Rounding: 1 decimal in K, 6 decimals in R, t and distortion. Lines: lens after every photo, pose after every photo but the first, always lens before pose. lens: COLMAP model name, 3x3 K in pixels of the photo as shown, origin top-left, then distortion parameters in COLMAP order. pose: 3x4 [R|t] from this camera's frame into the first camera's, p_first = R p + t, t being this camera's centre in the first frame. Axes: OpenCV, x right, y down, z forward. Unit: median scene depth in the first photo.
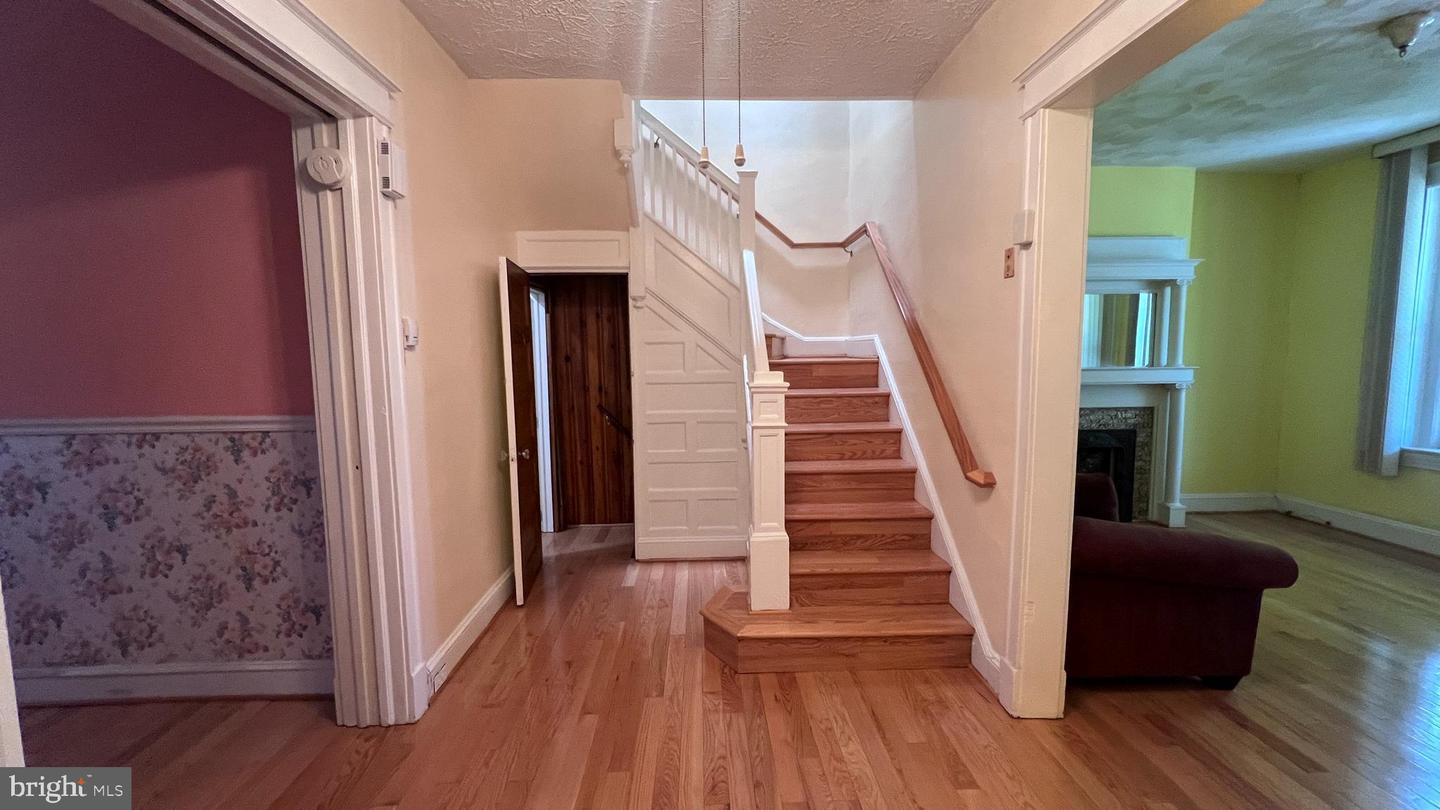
lens RADIAL K [[576.2, 0, 717.6], [0, 576.2, 409.0], [0, 0, 1]] dist [0.000046, -0.000102]
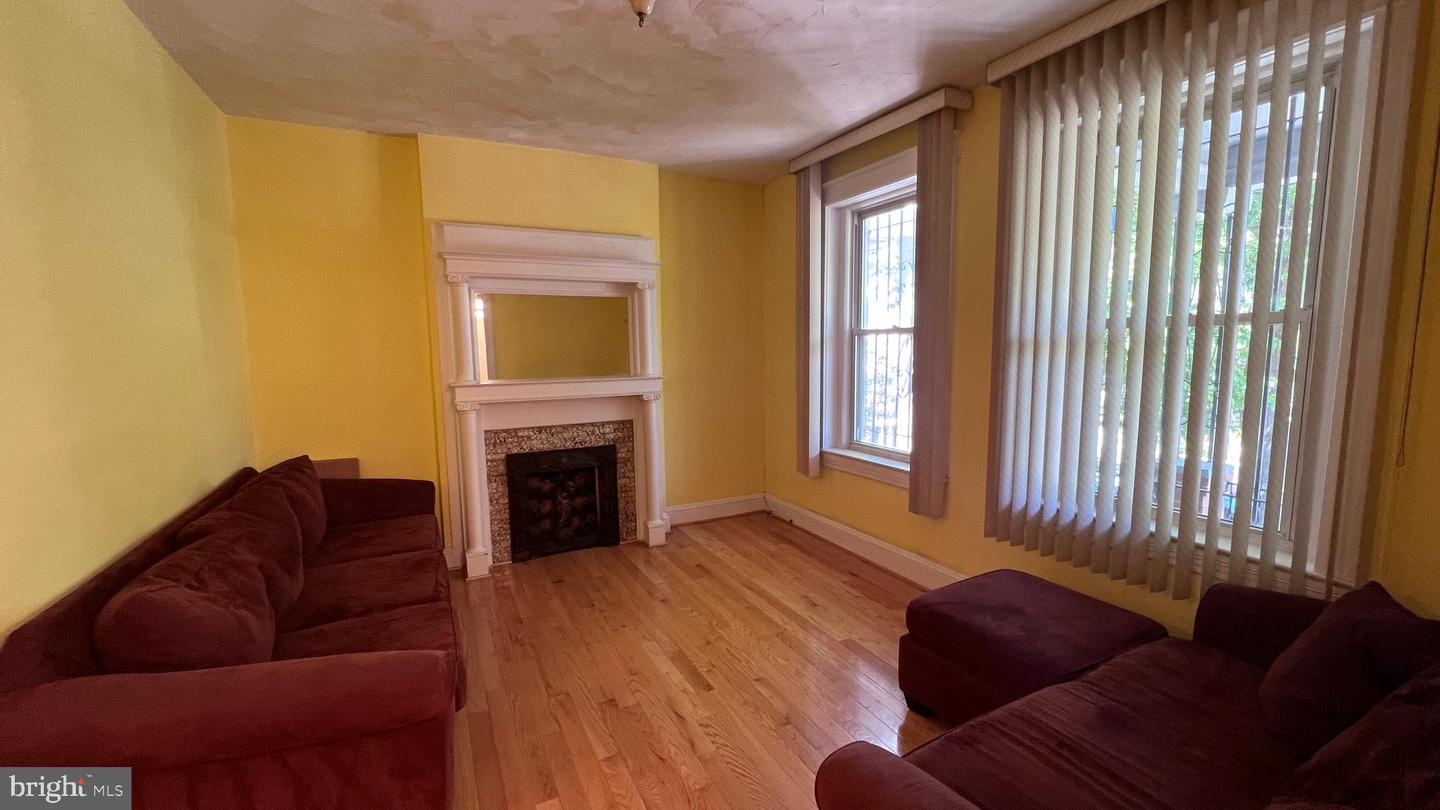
lens RADIAL K [[576.2, 0, 718.2], [0, 576.2, 409.8], [0, 0, 1]] dist [0.000046, -0.000102]
pose [[0.904865, -0.048844, 0.422888, 0.683484], [0.042980, 0.998802, 0.023397, -0.049163], [-0.423524, -0.002995, 0.905880, 0.139474]]
